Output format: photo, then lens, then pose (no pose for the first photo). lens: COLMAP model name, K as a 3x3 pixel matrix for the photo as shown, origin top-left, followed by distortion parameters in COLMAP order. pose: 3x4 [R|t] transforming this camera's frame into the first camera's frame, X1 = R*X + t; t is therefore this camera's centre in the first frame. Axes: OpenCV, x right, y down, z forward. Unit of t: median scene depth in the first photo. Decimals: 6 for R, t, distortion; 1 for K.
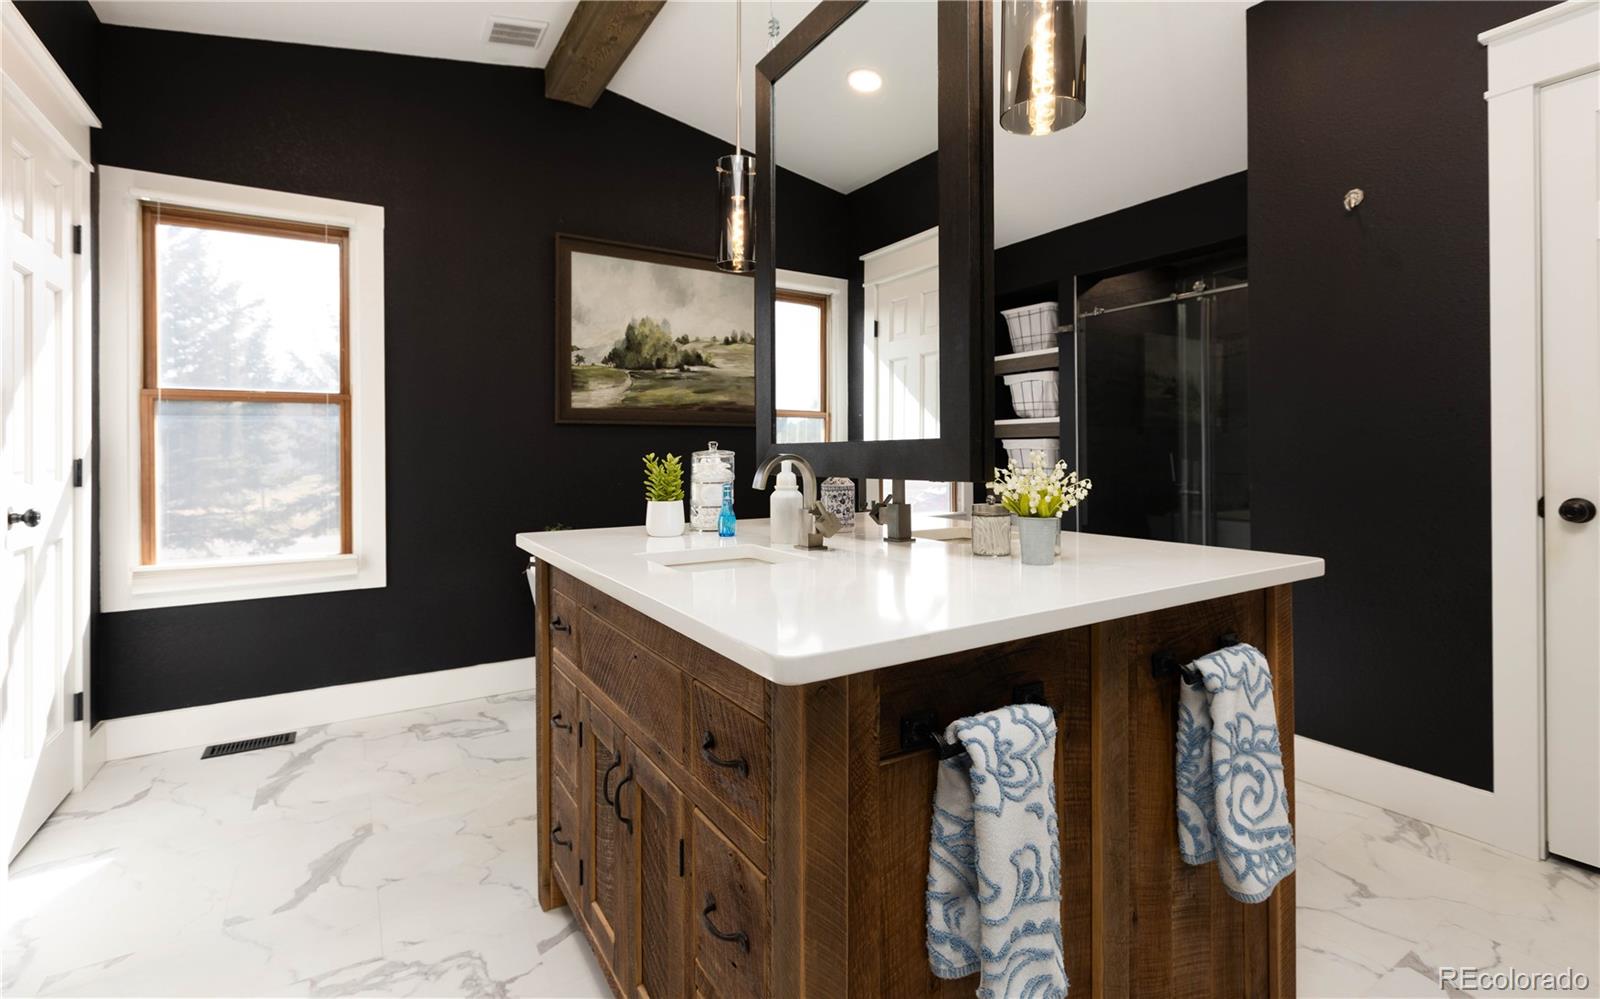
lens RADIAL K [[714.1, 0, 798.1], [0, 714.1, 451.6], [0, 0, 1]] dist [0.000046, 0.000227]
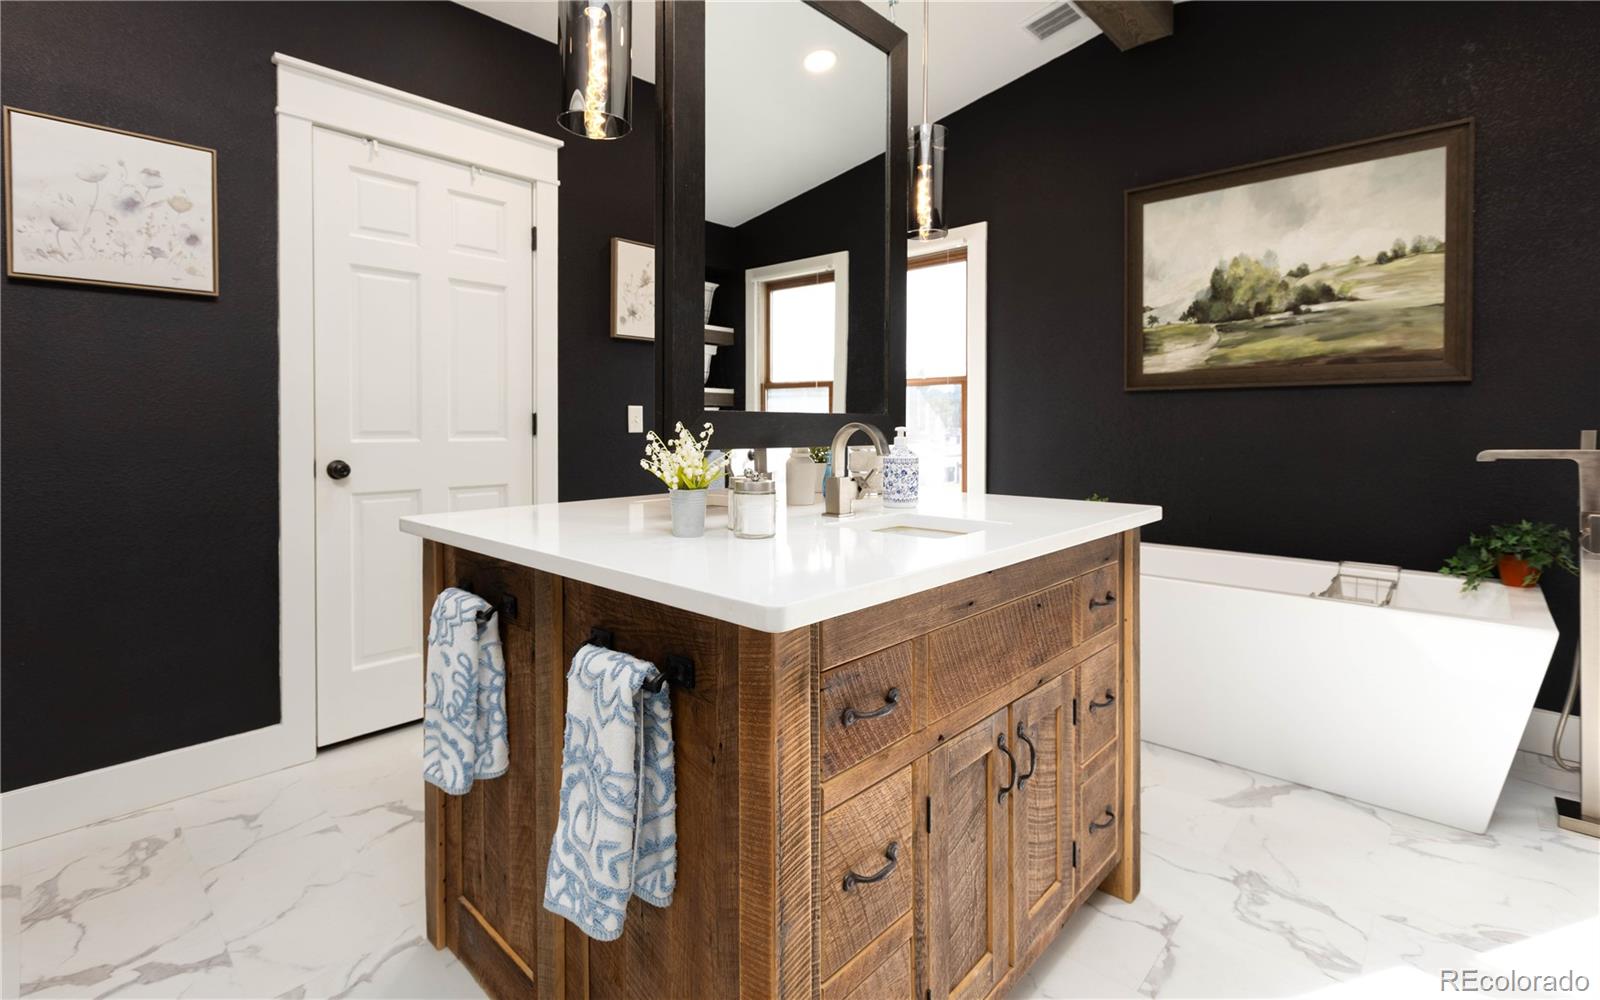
lens RADIAL K [[734.7, 0, 798.4], [0, 734.7, 432.2], [0, 0, 1]] dist [-0.000882, 0.000064]
pose [[0.257877, 0.015166, -0.966059, 0.466806], [0.000866, 0.999873, 0.015928, -0.001120], [0.966177, -0.004944, 0.257831, 0.304172]]
